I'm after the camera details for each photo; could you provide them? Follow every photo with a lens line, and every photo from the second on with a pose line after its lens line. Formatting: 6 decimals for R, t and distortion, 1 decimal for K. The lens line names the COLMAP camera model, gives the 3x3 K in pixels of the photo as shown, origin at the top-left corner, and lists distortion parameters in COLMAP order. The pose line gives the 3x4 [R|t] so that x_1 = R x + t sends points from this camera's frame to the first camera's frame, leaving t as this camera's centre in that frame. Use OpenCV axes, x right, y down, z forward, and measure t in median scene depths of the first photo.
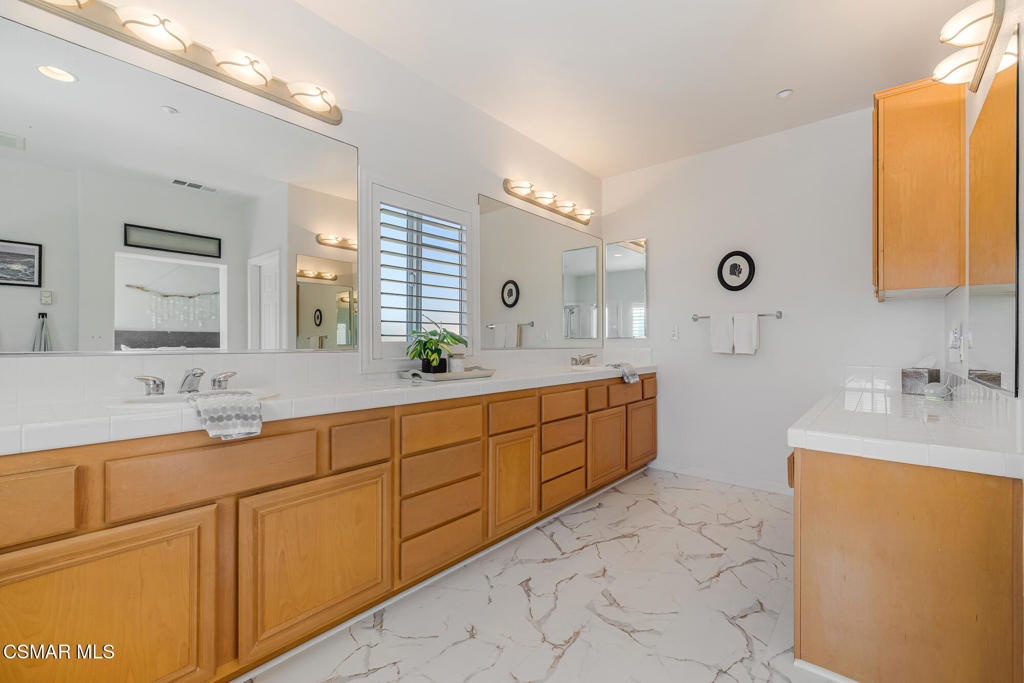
lens RADIAL K [[431.6, 0, 510.9], [0, 431.6, 342.2], [0, 0, 1]] dist [-0.003390, 0.000986]
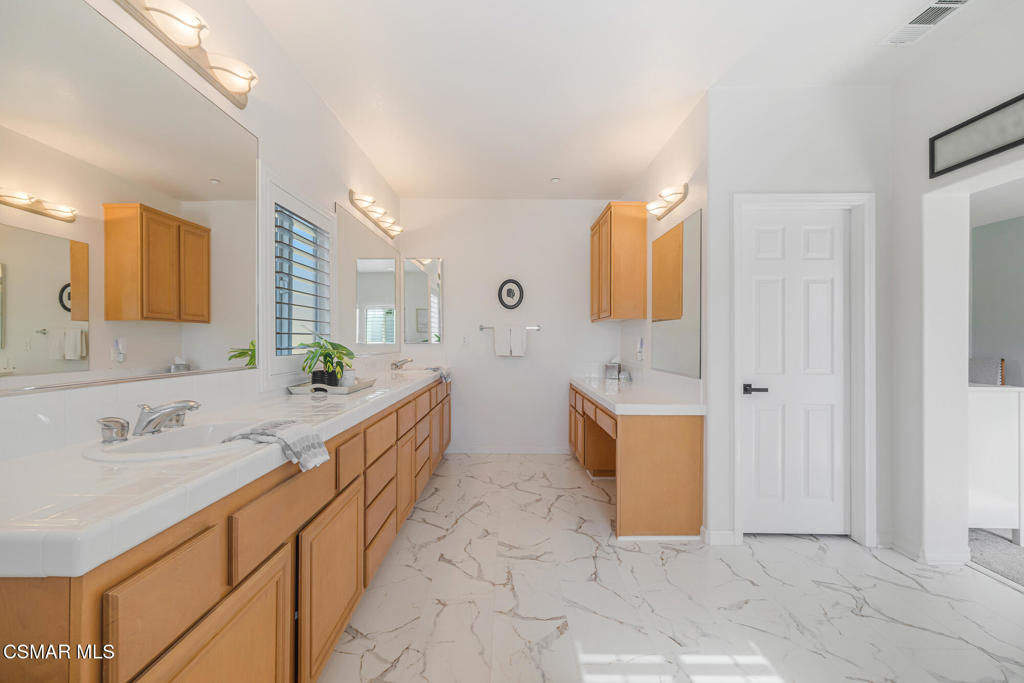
lens RADIAL K [[431.6, 0, 506.7], [0, 431.6, 339.6], [0, 0, 1]] dist [-0.003390, 0.000986]
pose [[0.755521, -0.000146, 0.655125, -0.468170], [-0.001929, 0.999995, 0.002448, -0.034442], [-0.655122, -0.003114, 0.755517, -0.007092]]
